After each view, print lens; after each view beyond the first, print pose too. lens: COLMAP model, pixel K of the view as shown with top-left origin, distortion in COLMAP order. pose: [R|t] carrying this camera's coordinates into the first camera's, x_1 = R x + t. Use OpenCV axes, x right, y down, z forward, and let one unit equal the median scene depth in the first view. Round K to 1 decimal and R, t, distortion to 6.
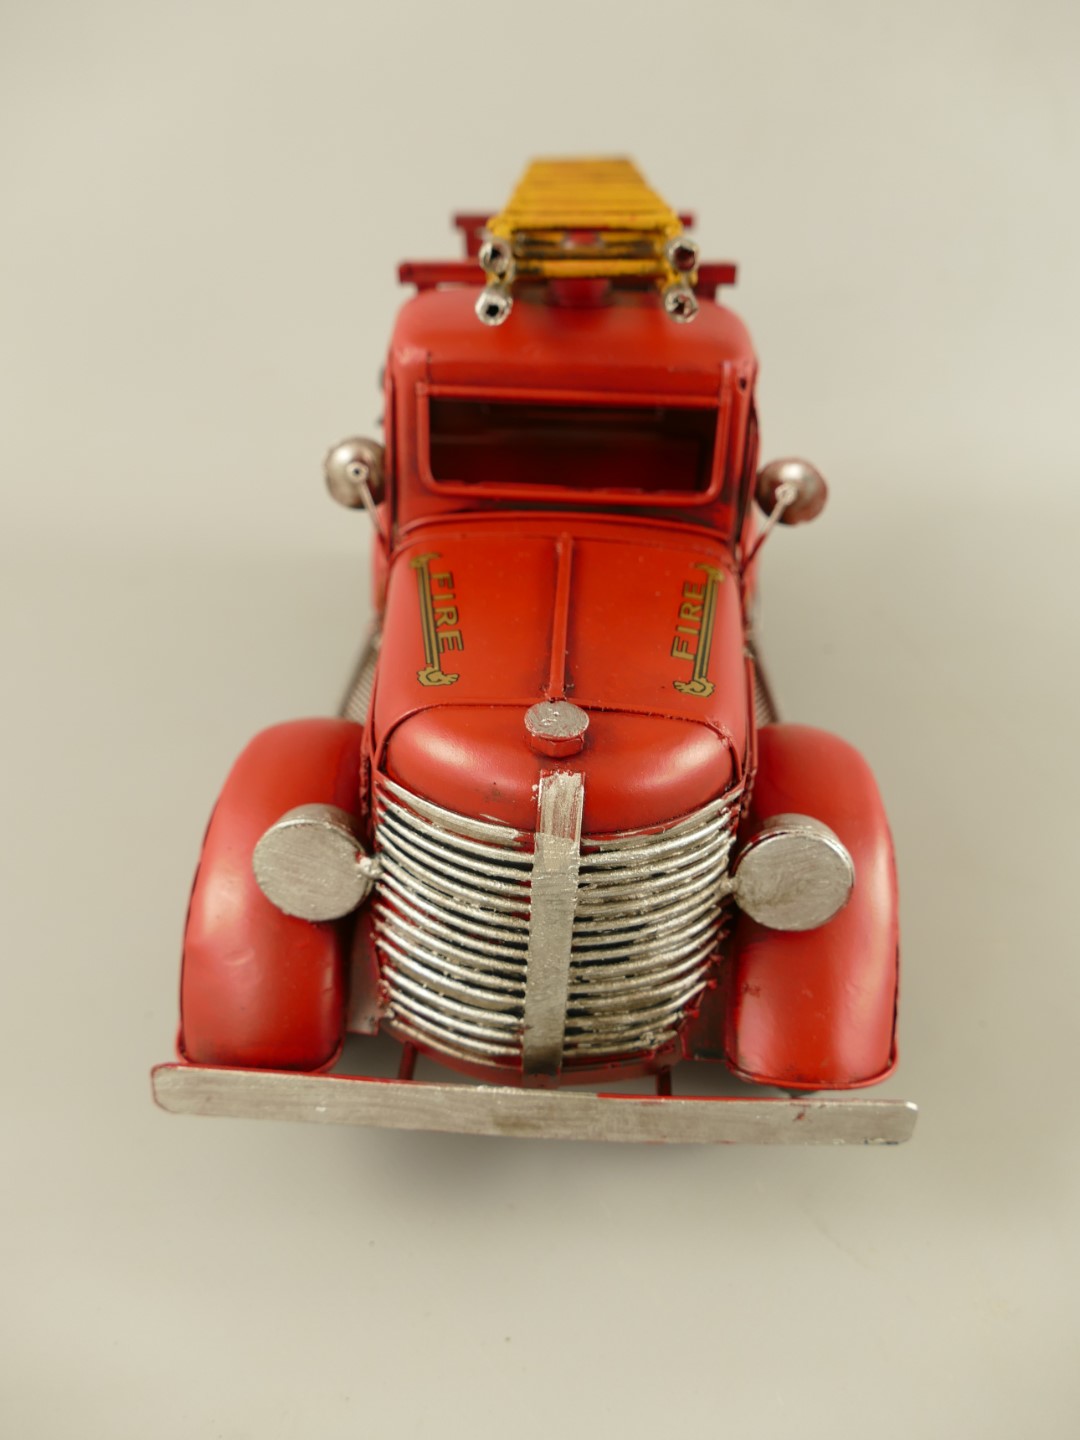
lens RADIAL K [[1151.7, 0, 540.0], [0, 1151.7, 720.0], [0, 0, 1]] dist [-0.029448, -0.001060]
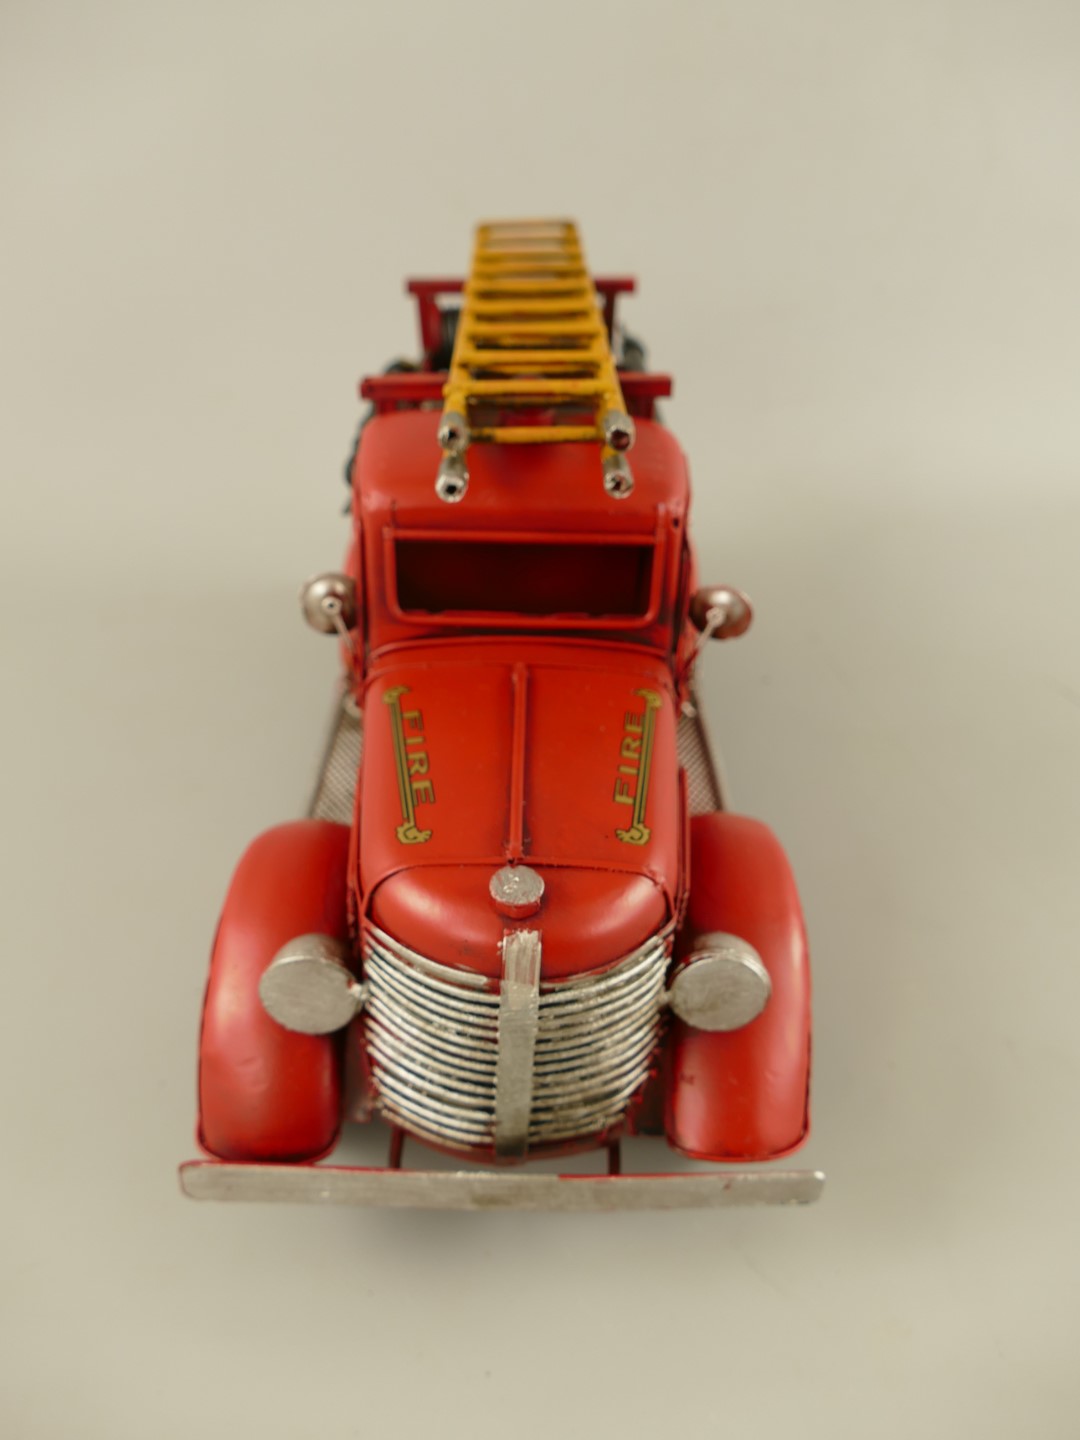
lens RADIAL K [[1151.7, 0, 540.0], [0, 1151.7, 720.0], [0, 0, 1]] dist [-0.029448, -0.001060]
pose [[0.999101, -0.023929, 0.034999, 0.000776], [0.021622, 0.997659, 0.064883, -0.221000], [-0.036469, -0.064068, 0.997279, -0.156236]]
